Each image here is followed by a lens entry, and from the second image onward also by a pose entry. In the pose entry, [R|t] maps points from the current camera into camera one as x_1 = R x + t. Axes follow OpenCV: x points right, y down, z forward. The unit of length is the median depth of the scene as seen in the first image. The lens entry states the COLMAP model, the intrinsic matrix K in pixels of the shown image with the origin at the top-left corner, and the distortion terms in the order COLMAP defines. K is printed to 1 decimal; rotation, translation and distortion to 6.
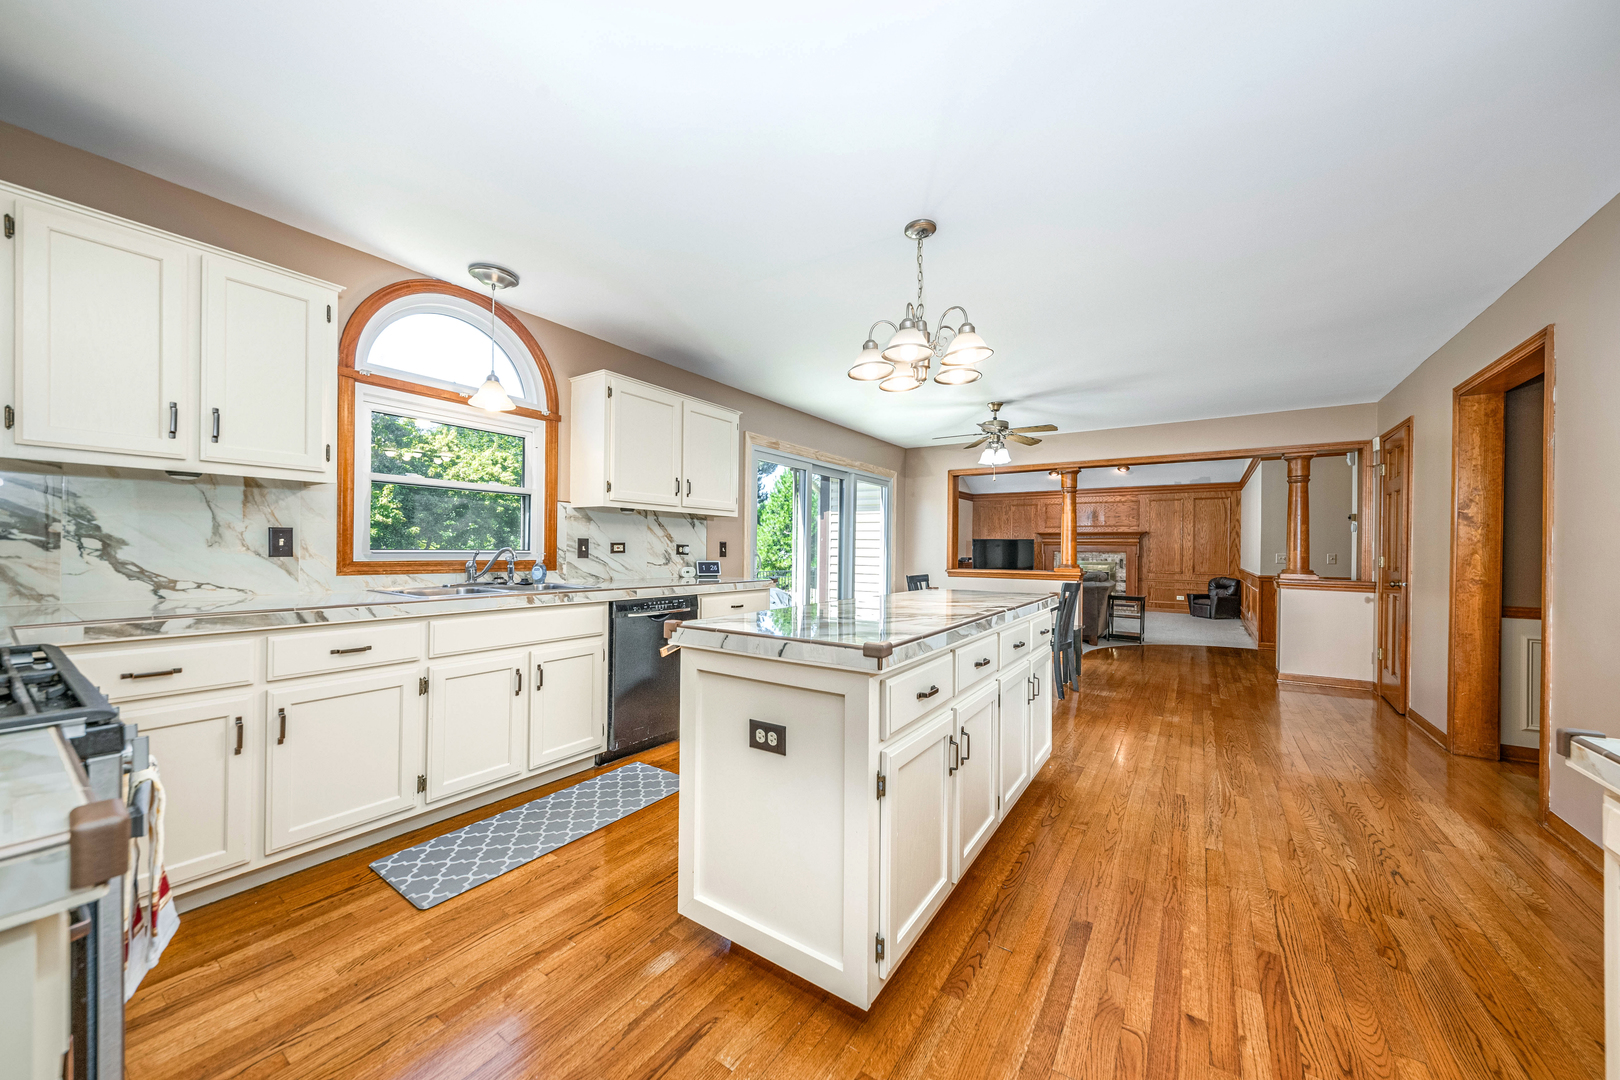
lens RADIAL K [[574.1, 0, 810.0], [0, 574.1, 540.0], [0, 0, 1]] dist [0.000950, -0.000024]
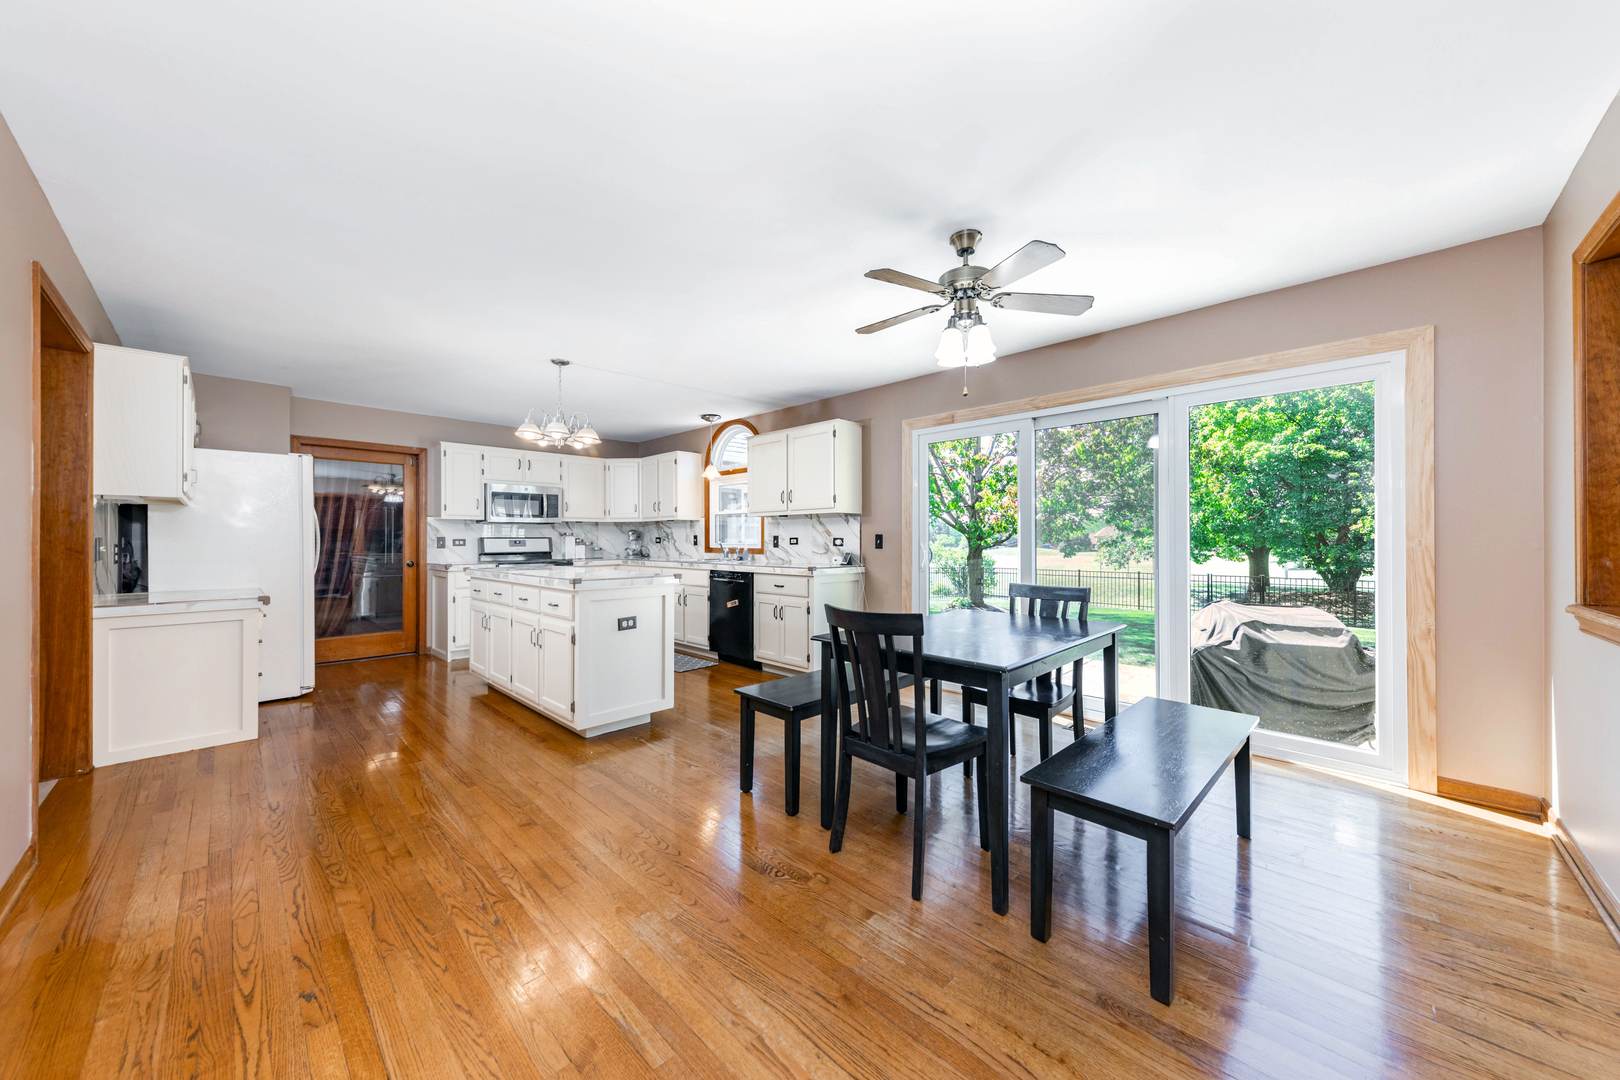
lens RADIAL K [[574.1, 0, 810.0], [0, 574.1, 540.0], [0, 0, 1]] dist [0.000950, -0.000024]
pose [[-0.180012, -0.012111, -0.983590, 1.245552], [0.014369, 0.999785, -0.014940, 0.037116], [0.983559, -0.016822, -0.179799, 1.441273]]
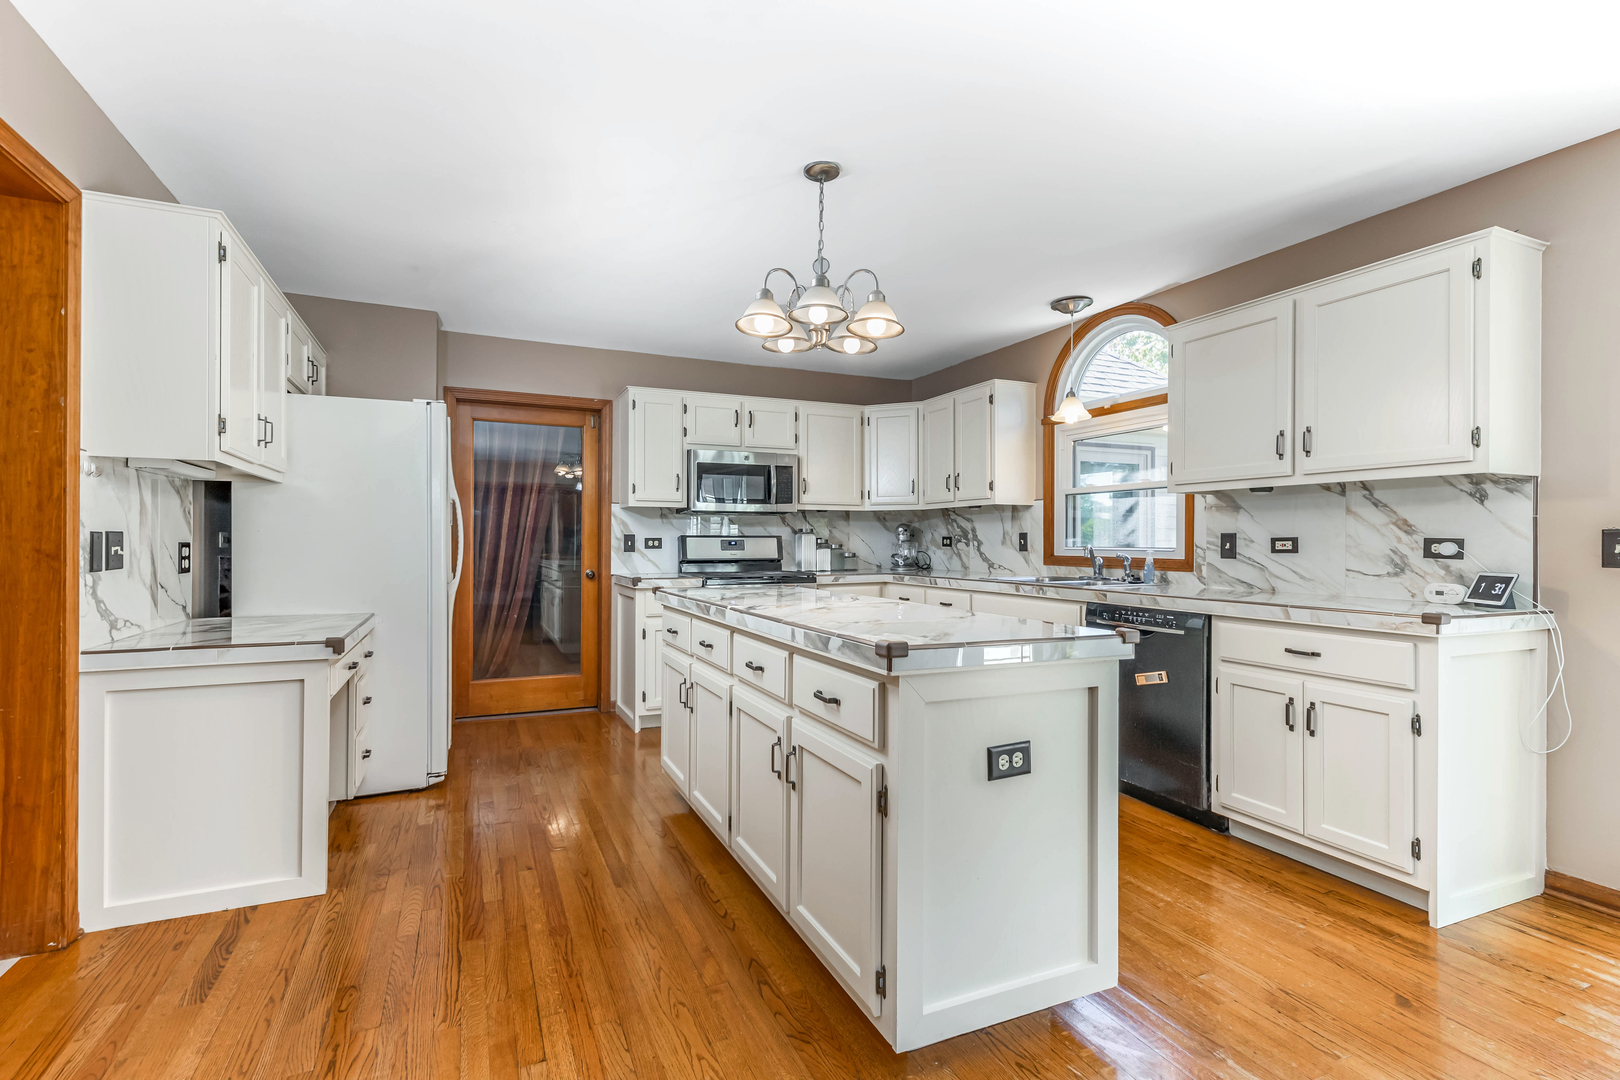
lens RADIAL K [[737.7, 0, 782.5], [0, 737.7, 545.6], [0, 0, 1]] dist [0.001094, 0.000293]
pose [[-0.542713, -0.009856, -0.839860, 0.791013], [0.001775, 0.999915, -0.012882, 0.026727], [0.839916, -0.008482, -0.542650, 1.071694]]
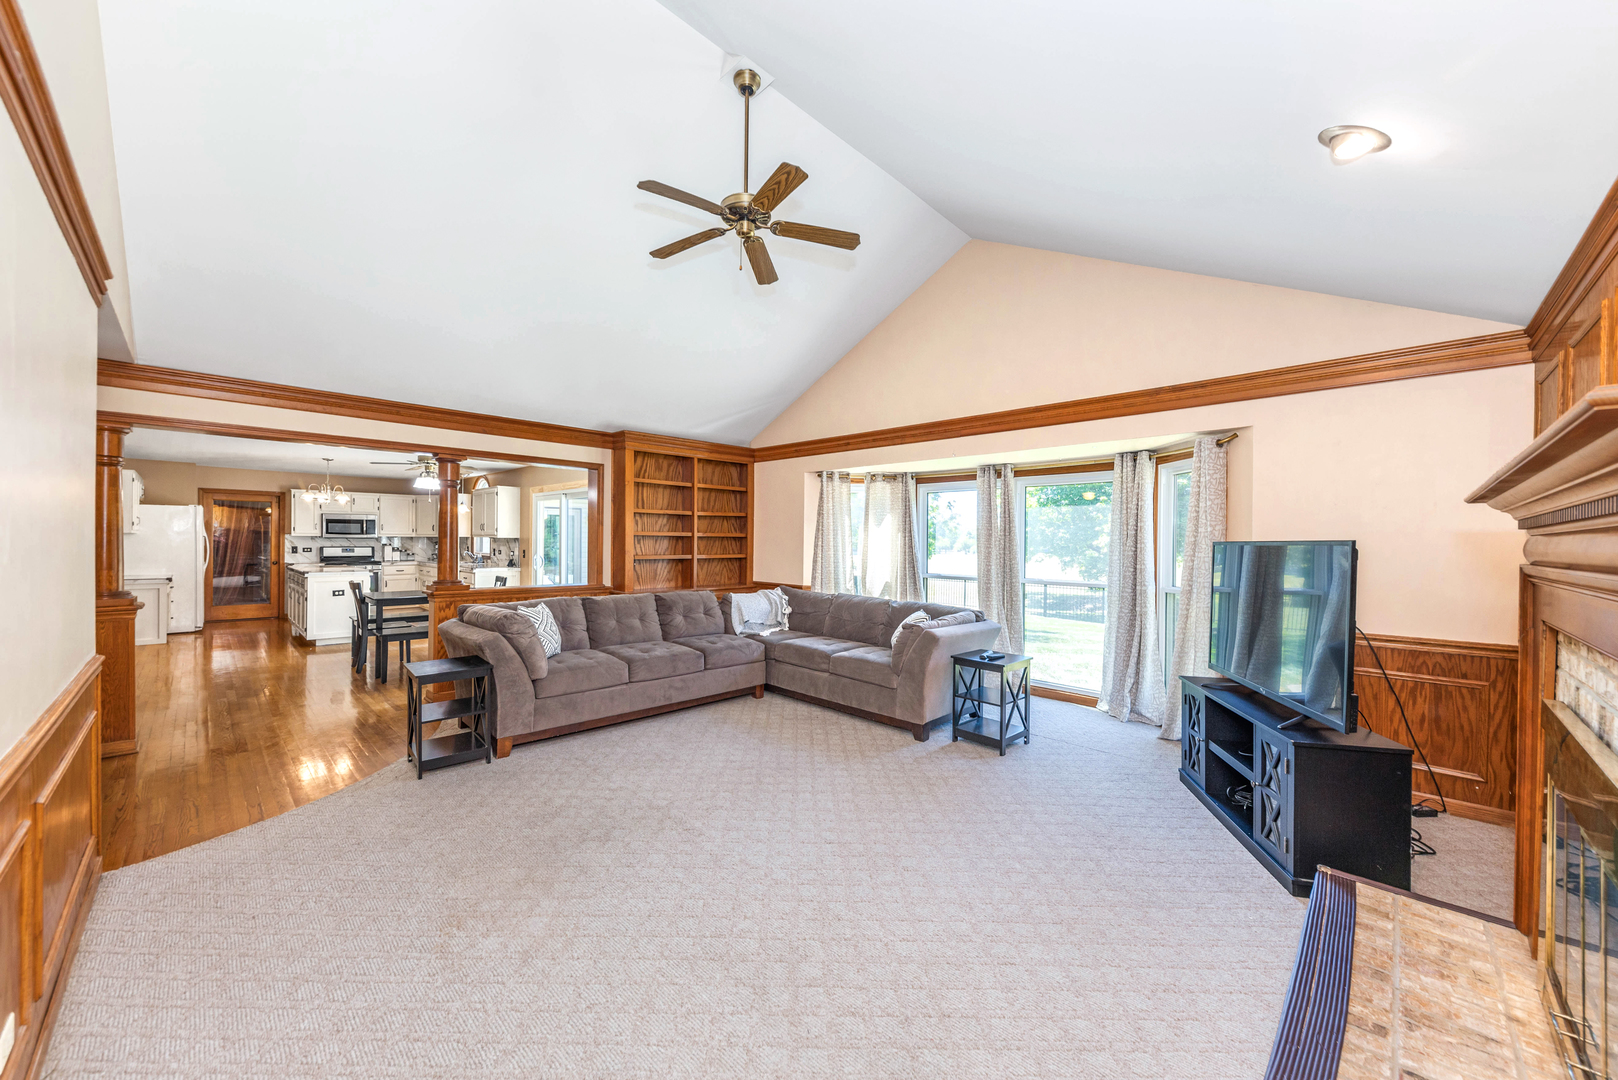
lens RADIAL K [[604.5, 0, 830.4], [0, 604.5, 539.4], [0, 0, 1]] dist [0.000035, -0.010531]
pose [[-0.165448, -0.014749, -0.986108, 2.217543], [0.003216, 0.999875, -0.015494, 0.005101], [0.986213, -0.005735, -0.165380, 3.134010]]
